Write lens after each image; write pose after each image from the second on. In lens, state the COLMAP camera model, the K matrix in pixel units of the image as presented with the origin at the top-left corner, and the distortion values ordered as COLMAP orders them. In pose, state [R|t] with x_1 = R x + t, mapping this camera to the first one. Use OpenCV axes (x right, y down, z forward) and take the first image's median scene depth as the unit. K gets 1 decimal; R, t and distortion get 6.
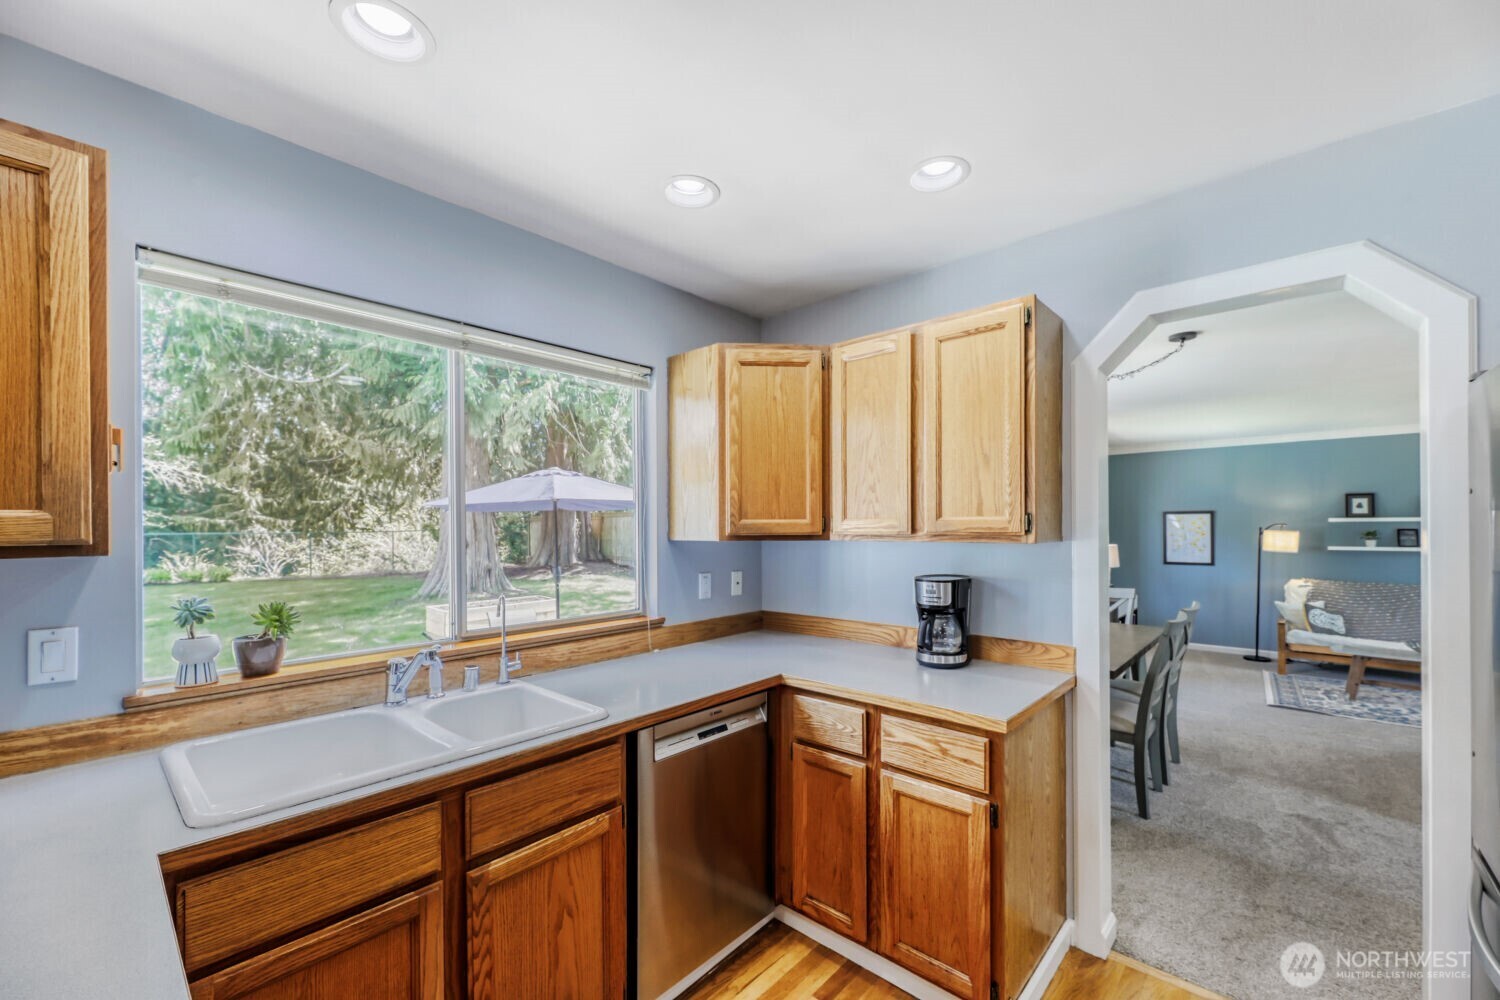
lens RADIAL K [[608.8, 0, 750.1], [0, 608.8, 527.2], [0, 0, 1]] dist [-0.000113, 0.000008]
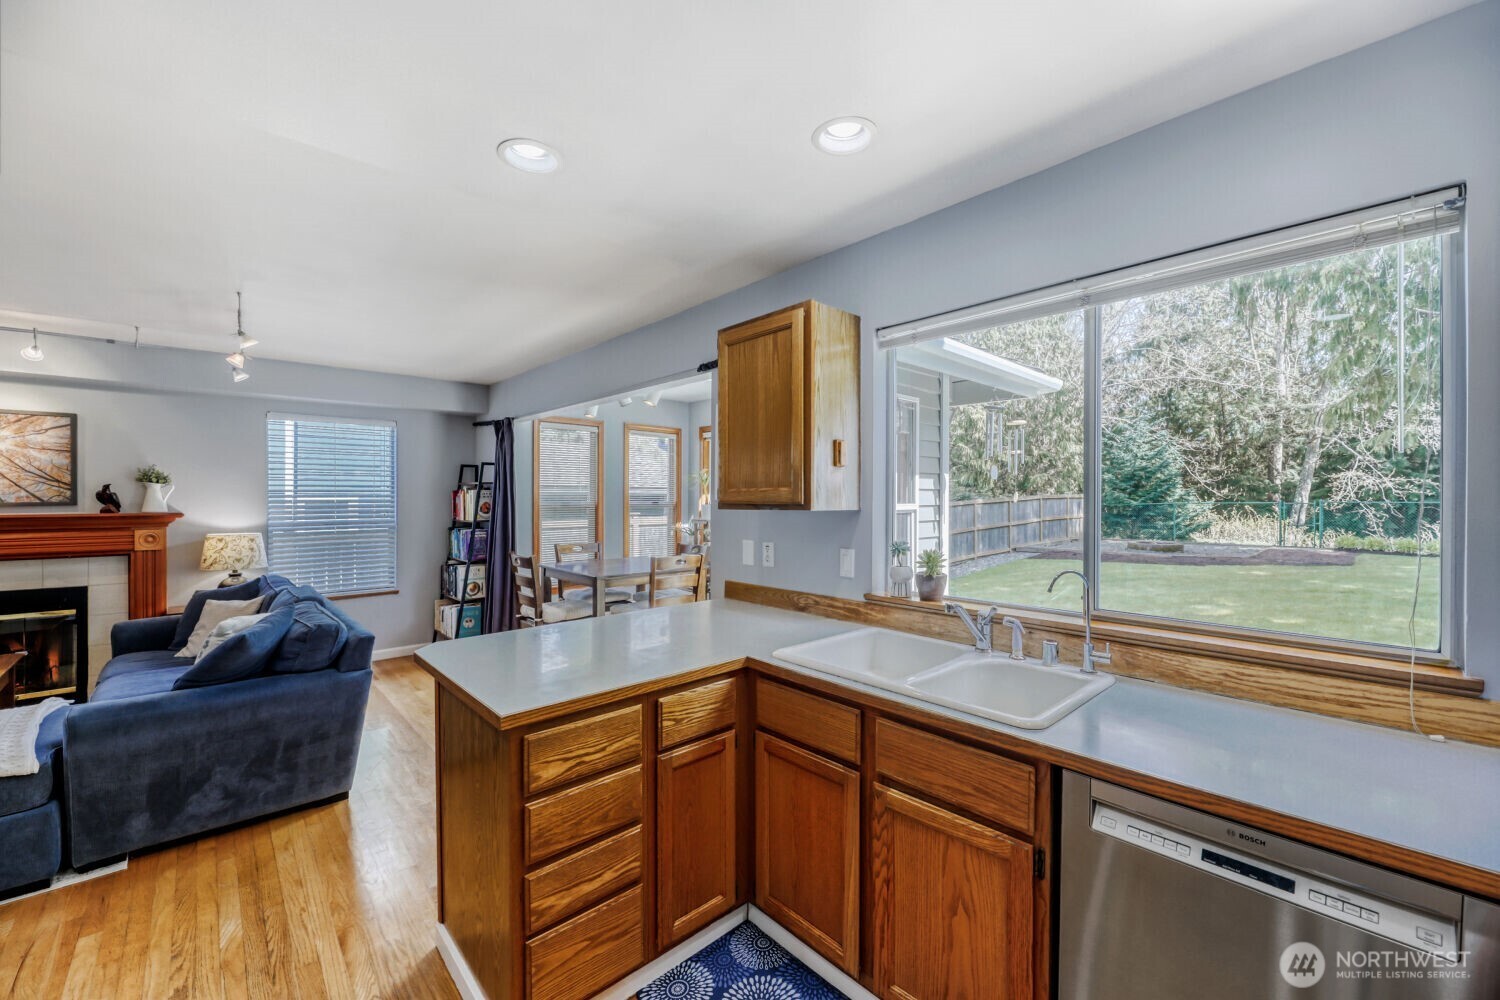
lens RADIAL K [[590.2, 0, 750.0], [0, 590.2, 500.0], [0, 0, 1]] dist [-0.000287, -0.000088]
pose [[-0.087501, 0.010539, -0.996109, 0.596095], [0.000523, 0.999944, 0.010534, -0.004747], [0.996164, 0.000400, -0.087502, 0.708969]]
